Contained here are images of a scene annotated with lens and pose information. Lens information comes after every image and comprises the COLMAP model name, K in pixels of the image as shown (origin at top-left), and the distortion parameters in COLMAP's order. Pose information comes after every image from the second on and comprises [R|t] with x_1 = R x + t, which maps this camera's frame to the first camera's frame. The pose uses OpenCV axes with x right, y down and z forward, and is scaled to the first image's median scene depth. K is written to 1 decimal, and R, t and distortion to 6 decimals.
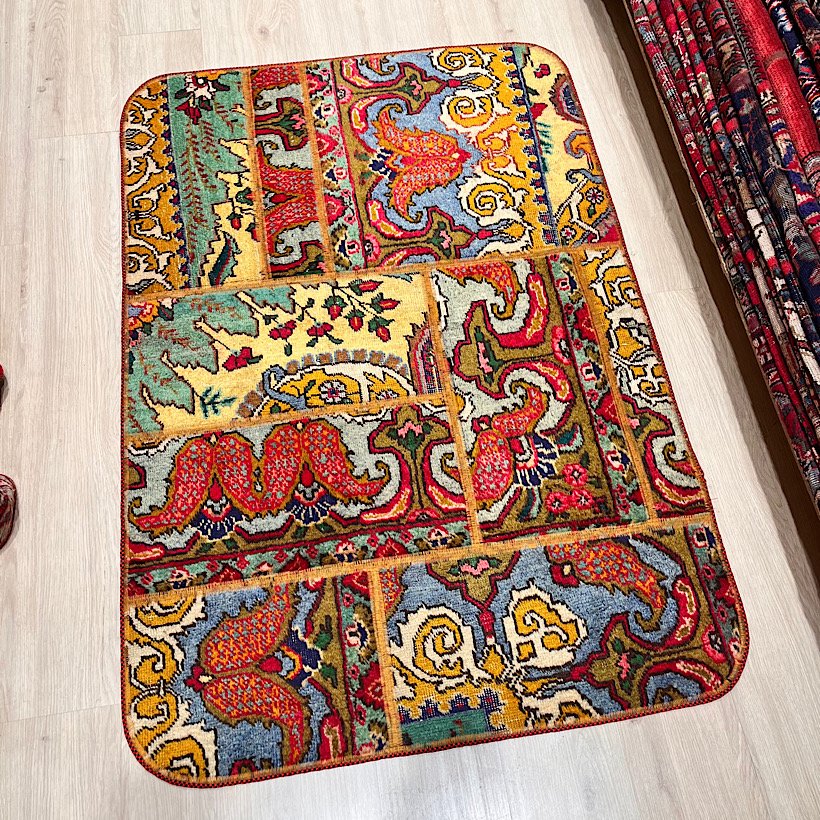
lens RADIAL K [[832.9, 0, 418.0], [0, 832.9, 426.2], [0, 0, 1]] dist [0.023770, 0.000000]
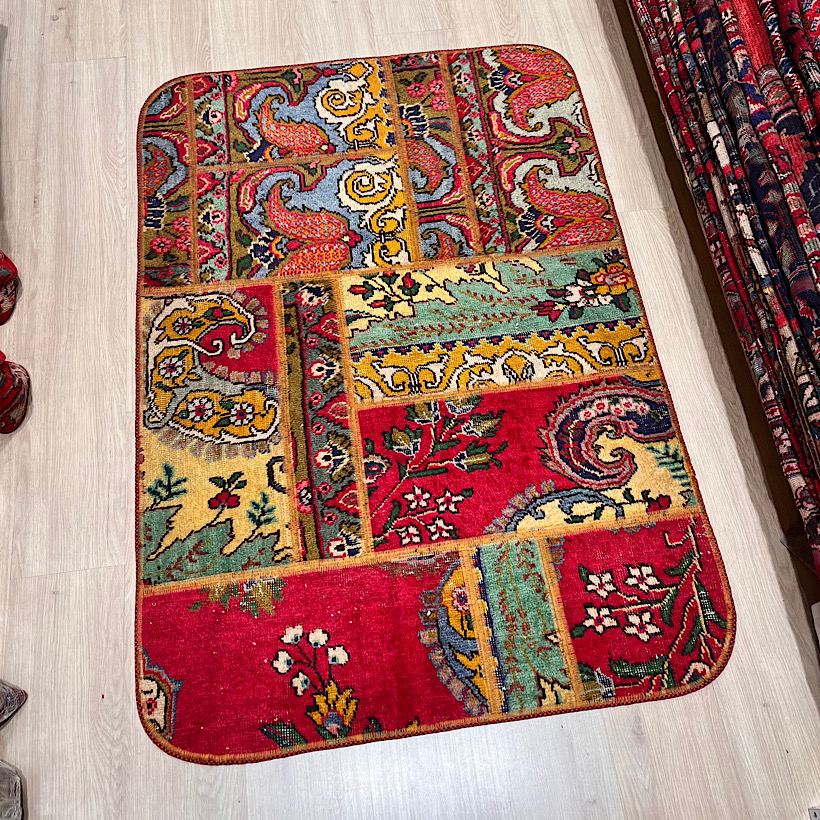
lens RADIAL K [[832.9, 0, 416.3], [0, 832.9, 420.7], [0, 0, 1]] dist [0.023770, 0.000000]
pose [[0.999828, 0.015953, -0.009472, 0.031894], [-0.015751, 0.999655, 0.021036, 0.096578], [0.009805, -0.020883, 0.999734, -0.079236]]
